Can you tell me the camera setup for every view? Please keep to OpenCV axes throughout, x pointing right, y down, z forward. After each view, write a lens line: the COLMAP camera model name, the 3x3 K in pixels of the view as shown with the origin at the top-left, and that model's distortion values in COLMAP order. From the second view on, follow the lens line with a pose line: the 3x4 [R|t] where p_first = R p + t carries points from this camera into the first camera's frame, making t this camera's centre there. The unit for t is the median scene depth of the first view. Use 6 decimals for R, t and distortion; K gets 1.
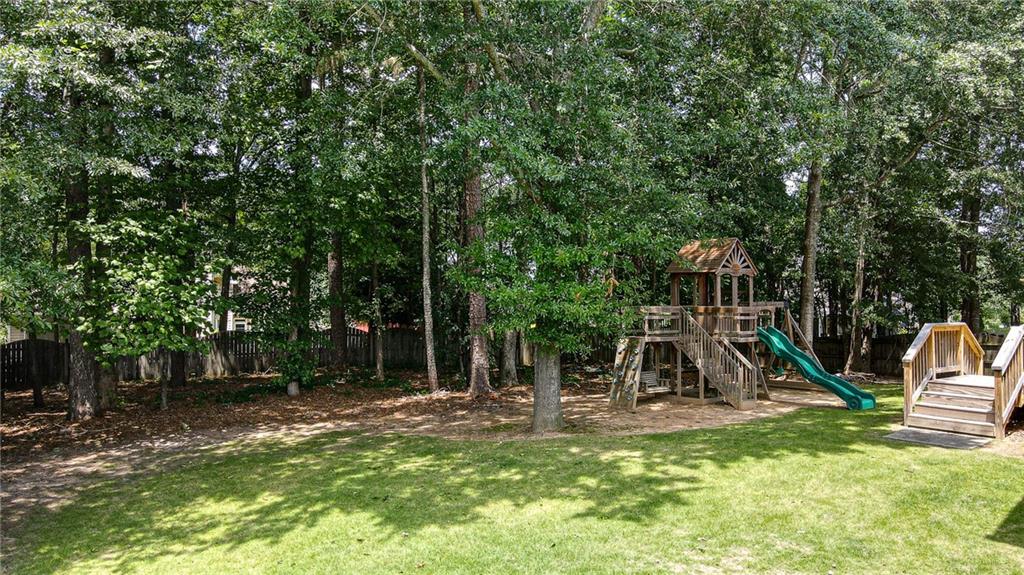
lens RADIAL K [[760.8, 0, 521.0], [0, 760.8, 294.7], [0, 0, 1]] dist [0.009786, 0.008246]
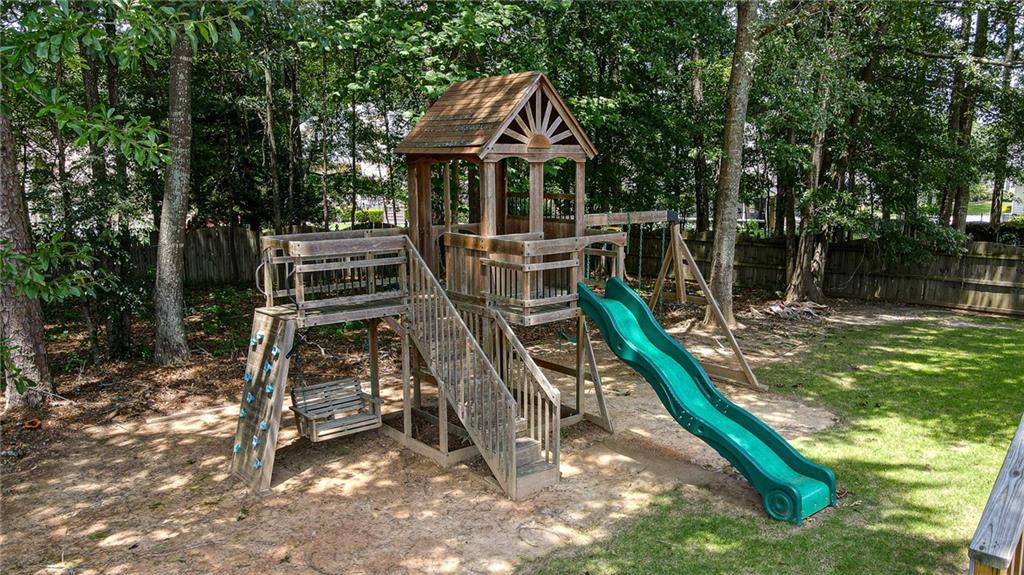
lens RADIAL K [[760.8, 0, 521.0], [0, 760.8, 294.7], [0, 0, 1]] dist [0.009786, 0.008246]
pose [[0.998409, 0.005334, 0.056130, 0.248874], [-0.015193, 0.984142, 0.176732, -0.027283], [-0.054298, -0.177304, 0.982657, 0.569354]]
